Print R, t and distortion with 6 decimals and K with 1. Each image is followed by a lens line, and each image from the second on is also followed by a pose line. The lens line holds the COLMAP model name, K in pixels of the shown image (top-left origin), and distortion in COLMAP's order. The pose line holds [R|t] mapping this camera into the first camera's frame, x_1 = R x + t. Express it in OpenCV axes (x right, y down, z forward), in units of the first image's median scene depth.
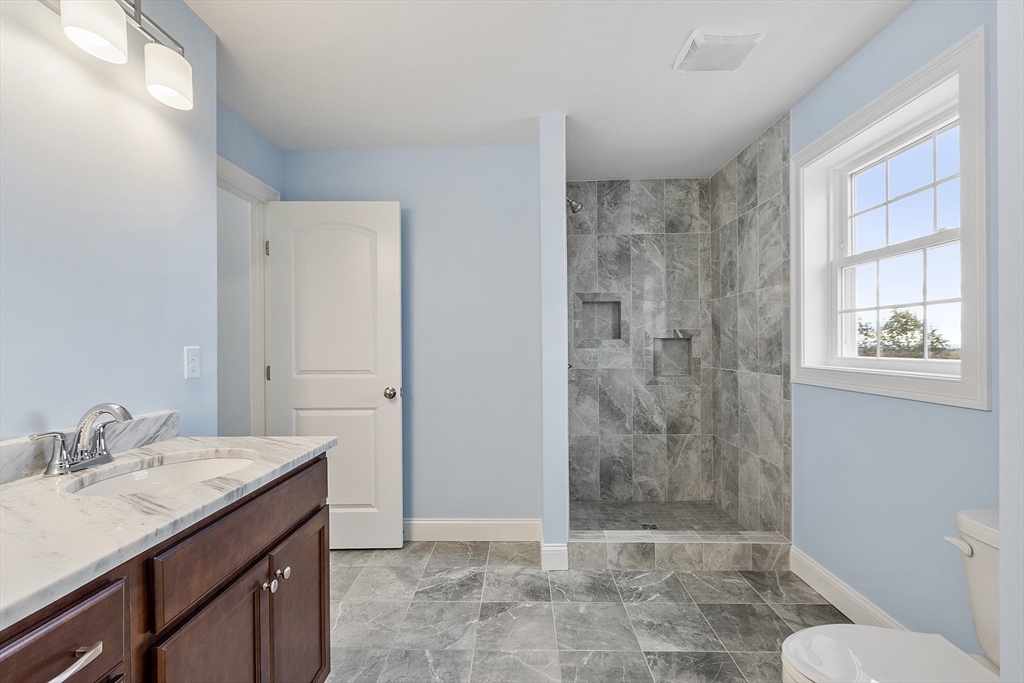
lens RADIAL K [[461.6, 0, 512.0], [0, 461.6, 341.5], [0, 0, 1]] dist [-0.000057, -0.000182]
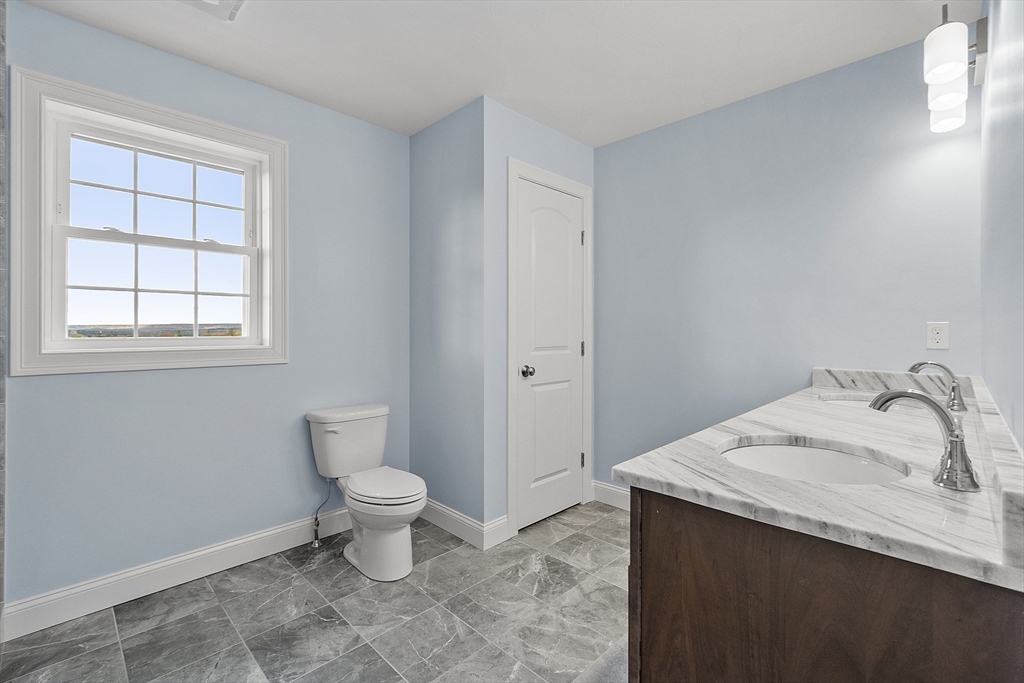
lens RADIAL K [[449.0, 0, 510.1], [0, 449.0, 331.7], [0, 0, 1]] dist [0.000213, -0.000019]
pose [[-0.720366, 0.000534, 0.693594, -0.546521], [-0.000117, 1.000000, -0.000891, 0.023865], [-0.693594, -0.000723, -0.720366, 1.201360]]
